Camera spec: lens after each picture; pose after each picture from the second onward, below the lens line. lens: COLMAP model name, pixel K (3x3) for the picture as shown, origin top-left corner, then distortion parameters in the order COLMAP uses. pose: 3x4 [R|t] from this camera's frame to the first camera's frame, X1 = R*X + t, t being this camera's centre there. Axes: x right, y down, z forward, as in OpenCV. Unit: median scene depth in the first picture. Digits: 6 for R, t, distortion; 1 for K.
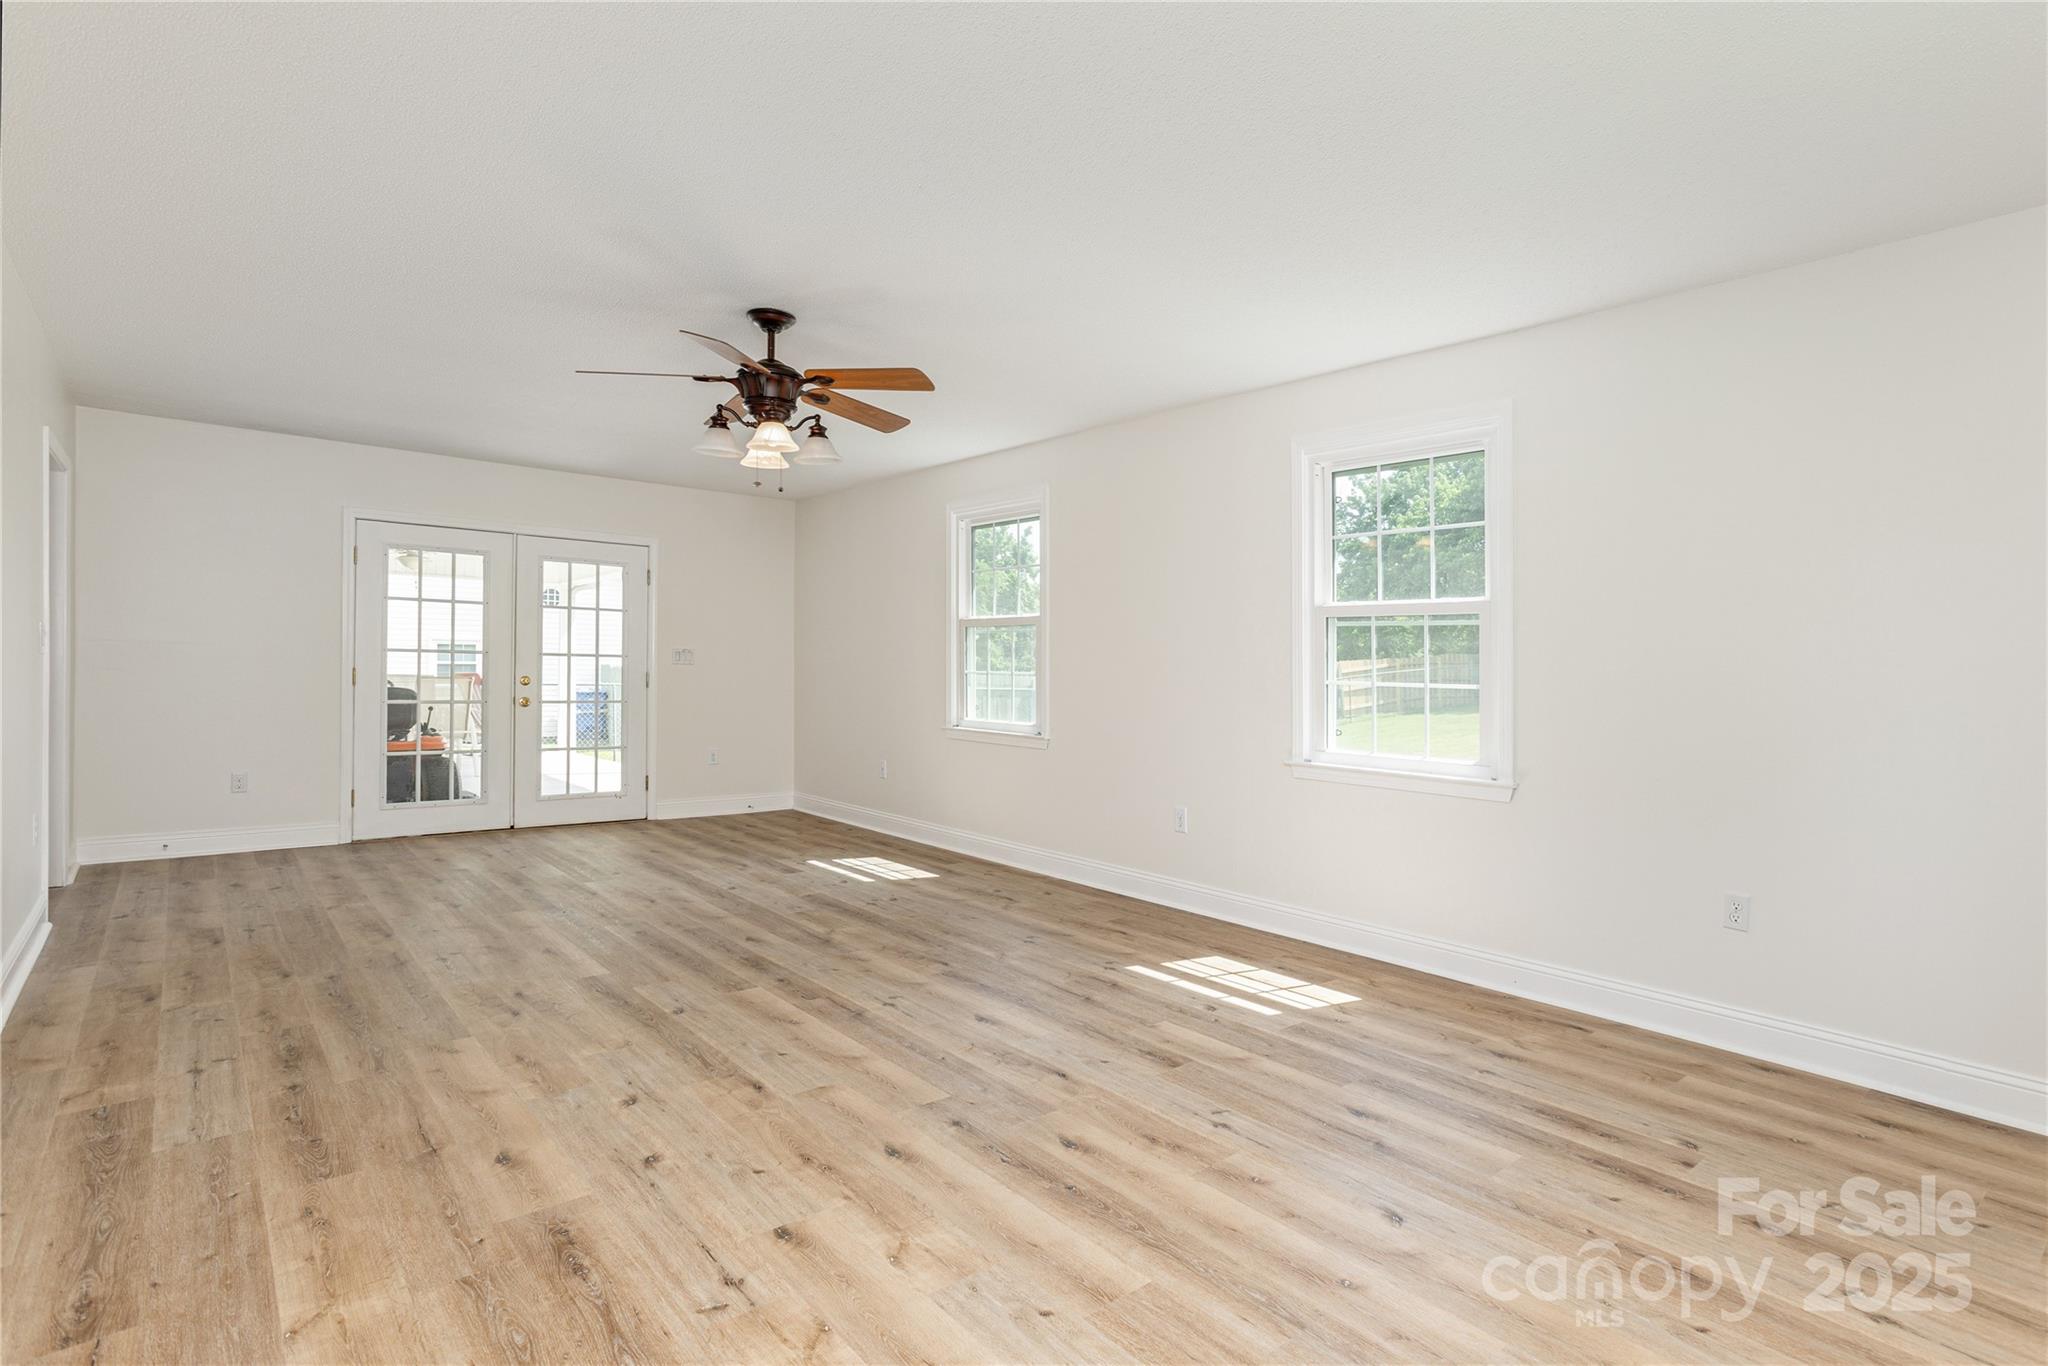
lens RADIAL K [[947.9, 0, 1040.4], [0, 947.9, 676.6], [0, 0, 1]] dist [-0.010561, 0.002639]
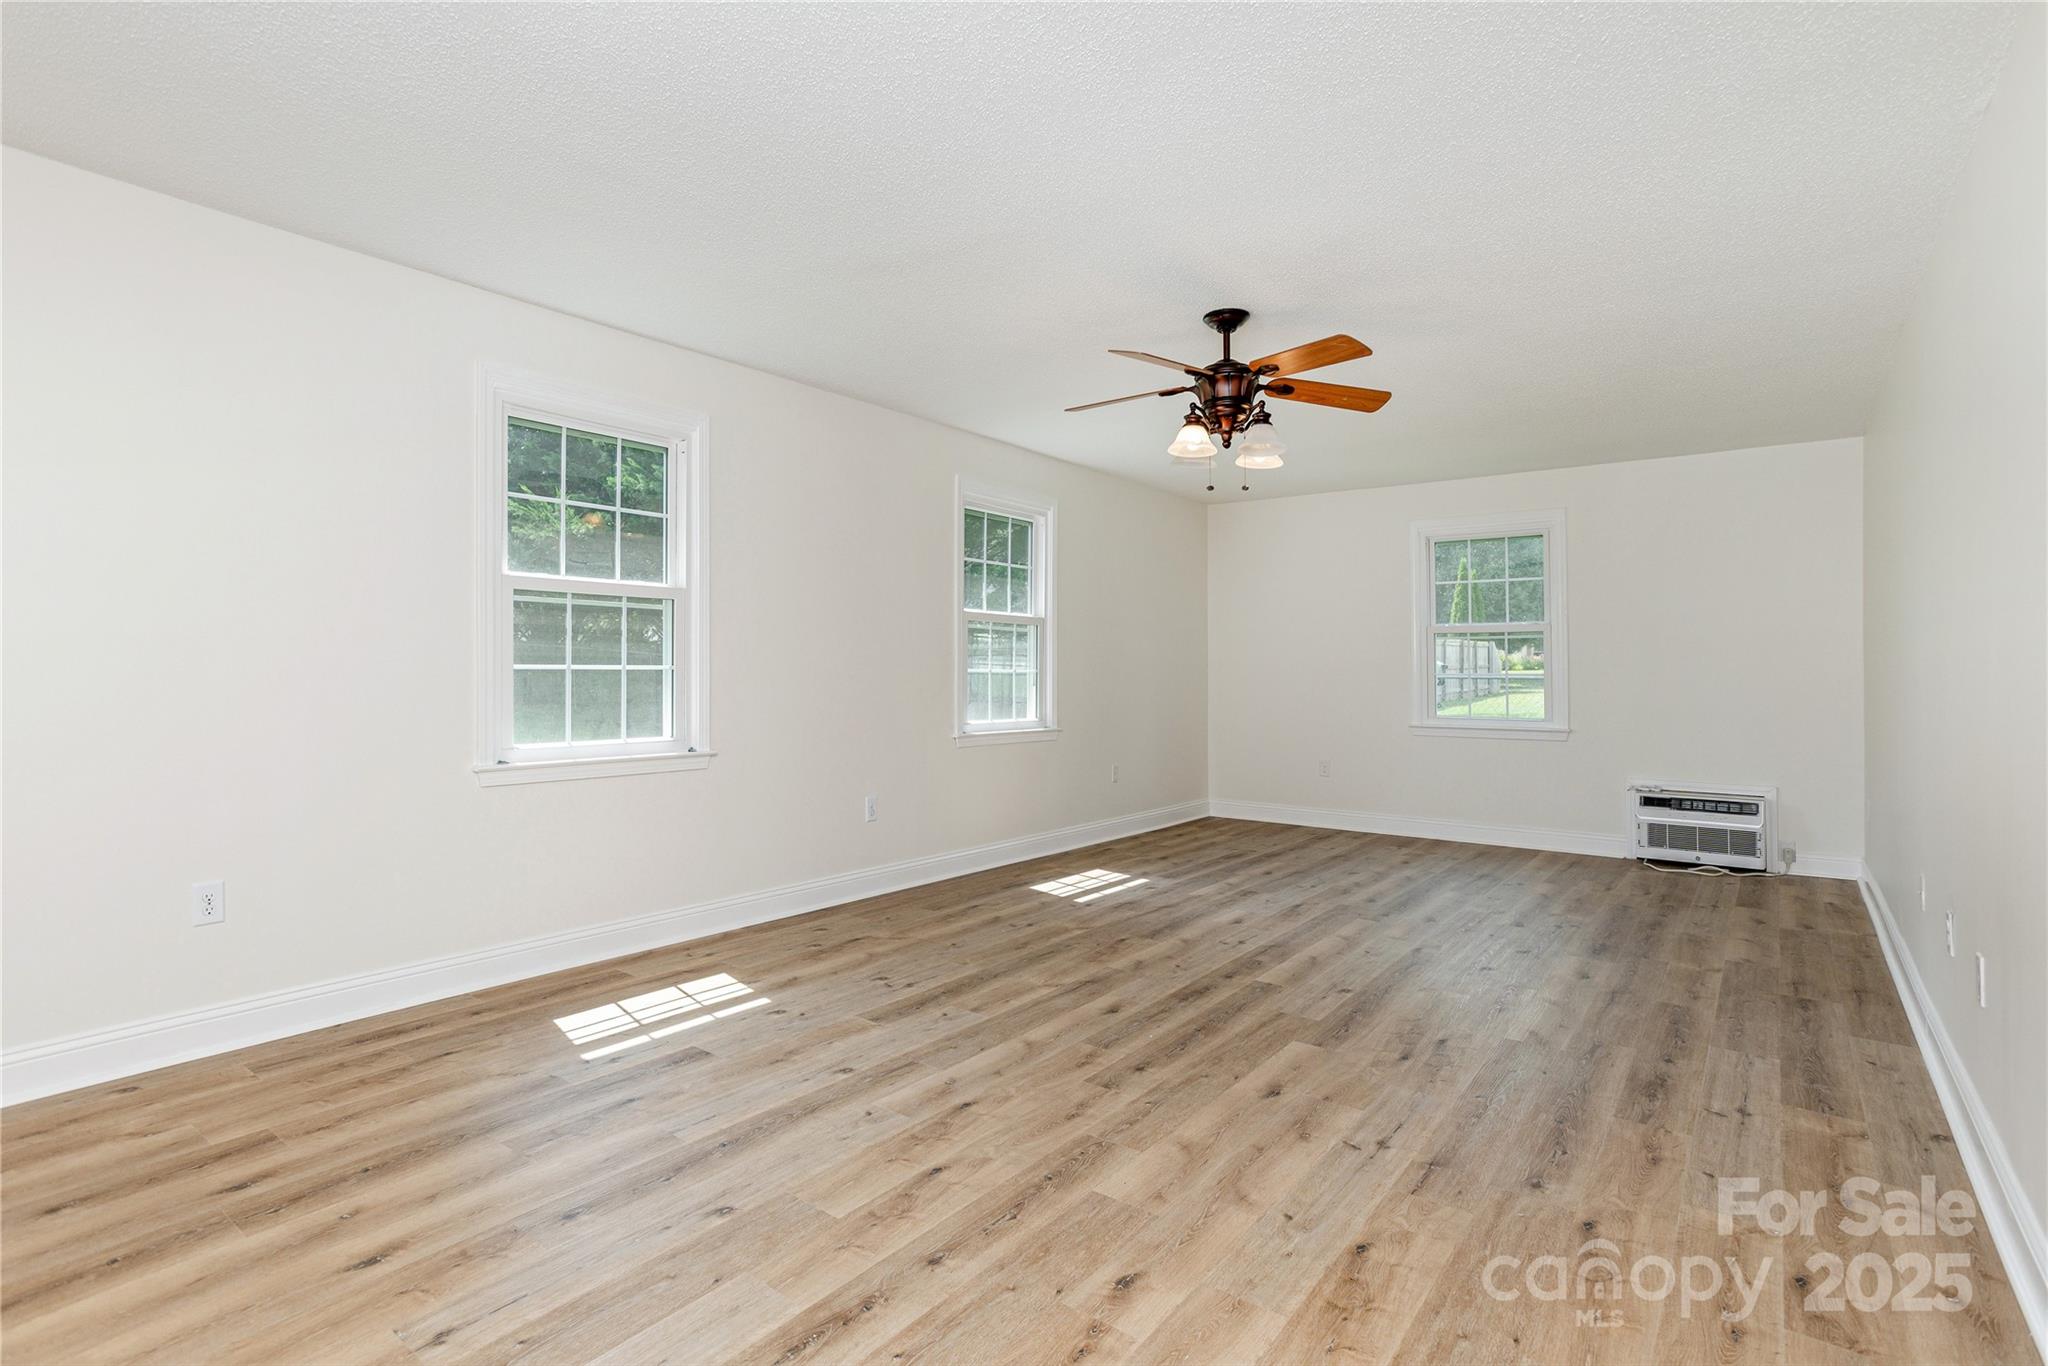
lens RADIAL K [[1022.2, 0, 1036.1], [0, 1022.2, 668.0], [0, 0, 1]] dist [-0.012652, 0.001288]
pose [[-0.201925, -0.025191, 0.979077, -1.397540], [-0.011803, 0.999659, 0.023286, -0.039935], [-0.979330, -0.006854, -0.202154, 1.529404]]
